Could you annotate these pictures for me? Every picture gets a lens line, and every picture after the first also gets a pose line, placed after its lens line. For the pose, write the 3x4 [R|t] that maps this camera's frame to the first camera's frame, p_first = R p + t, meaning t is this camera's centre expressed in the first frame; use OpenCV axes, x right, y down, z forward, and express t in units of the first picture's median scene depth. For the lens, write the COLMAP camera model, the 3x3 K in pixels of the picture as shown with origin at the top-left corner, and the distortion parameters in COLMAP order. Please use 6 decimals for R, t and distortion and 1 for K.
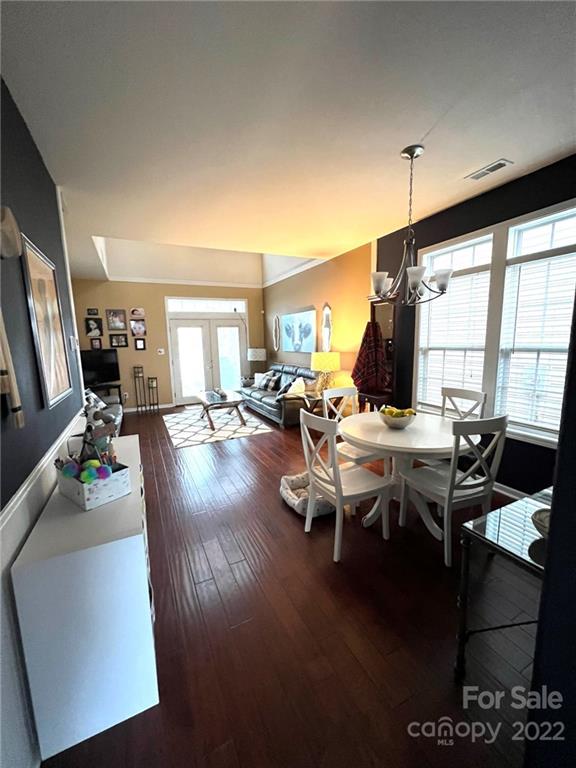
lens RADIAL K [[308.0, 0, 288.0], [0, 308.0, 384.0], [0, 0, 1]] dist [-0.001243, -0.000313]
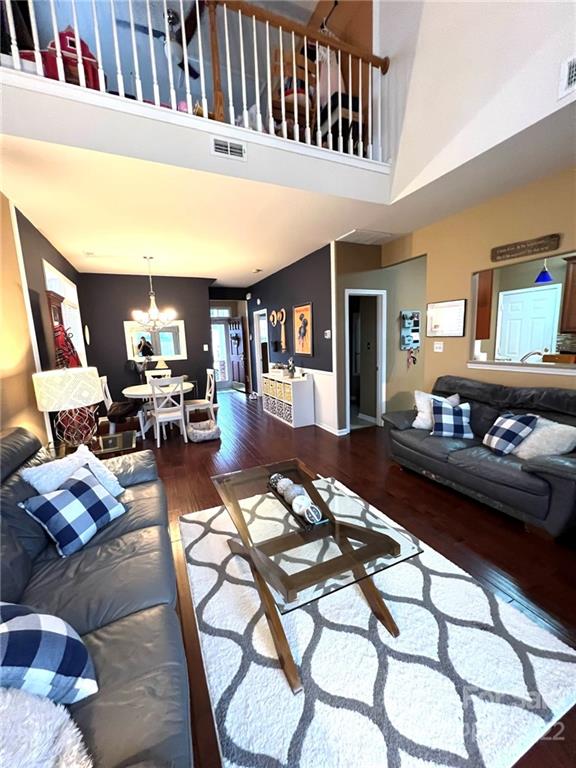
lens RADIAL K [[307.3, 0, 288.0], [0, 307.3, 384.0], [0, 0, 1]] dist [0.000089, 0.000055]
pose [[-0.997430, 0.057665, 0.042526, -0.231126], [0.067617, 0.953883, 0.292465, -0.172469], [-0.023700, 0.294589, -0.955330, 1.234363]]
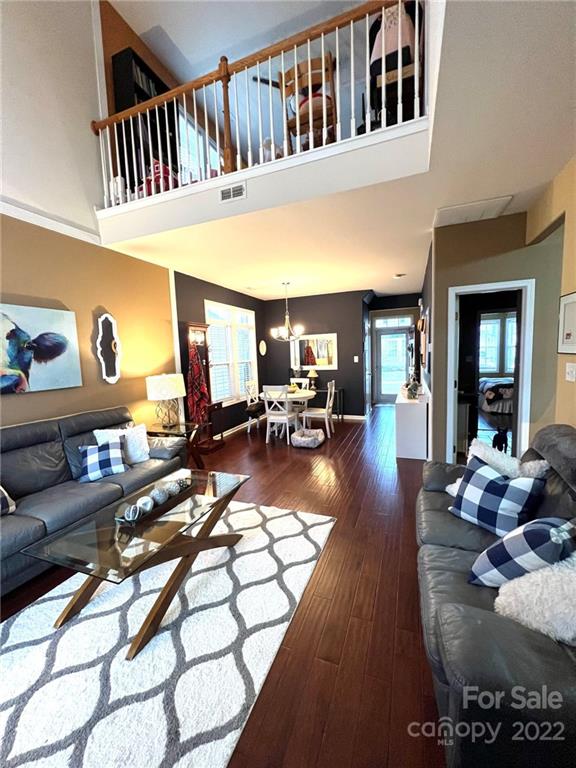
lens RADIAL K [[308.0, 0, 288.0], [0, 308.0, 384.0], [0, 0, 1]] dist [-0.001243, -0.000313]
pose [[-0.667360, -0.021283, 0.744431, -0.576198], [0.162225, 0.971434, 0.173203, -0.138749], [-0.726852, 0.236354, -0.644843, 1.062717]]
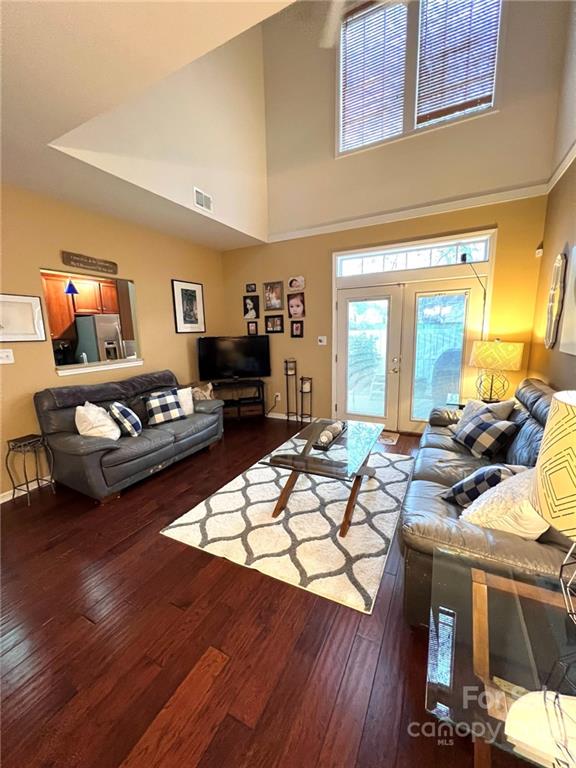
lens RADIAL K [[308.0, 0, 288.0], [0, 308.0, 384.0], [0, 0, 1]] dist [-0.001243, -0.000313]
pose [[0.590863, 0.146343, -0.793388, 0.099269], [-0.104803, 0.989001, 0.104374, -0.087153], [0.799936, 0.021478, 0.599701, 0.645114]]
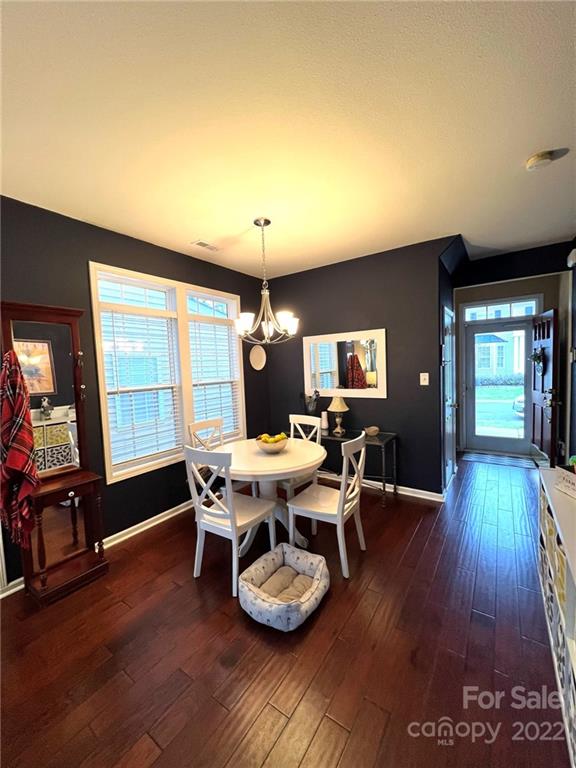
lens RADIAL K [[308.0, 0, 288.0], [0, 308.0, 384.0], [0, 0, 1]] dist [-0.001243, -0.000313]
pose [[-0.478847, -0.006062, 0.877878, -0.271663], [0.179504, 0.978173, 0.104667, -0.085508], [-0.859351, 0.207702, -0.467307, 0.604522]]
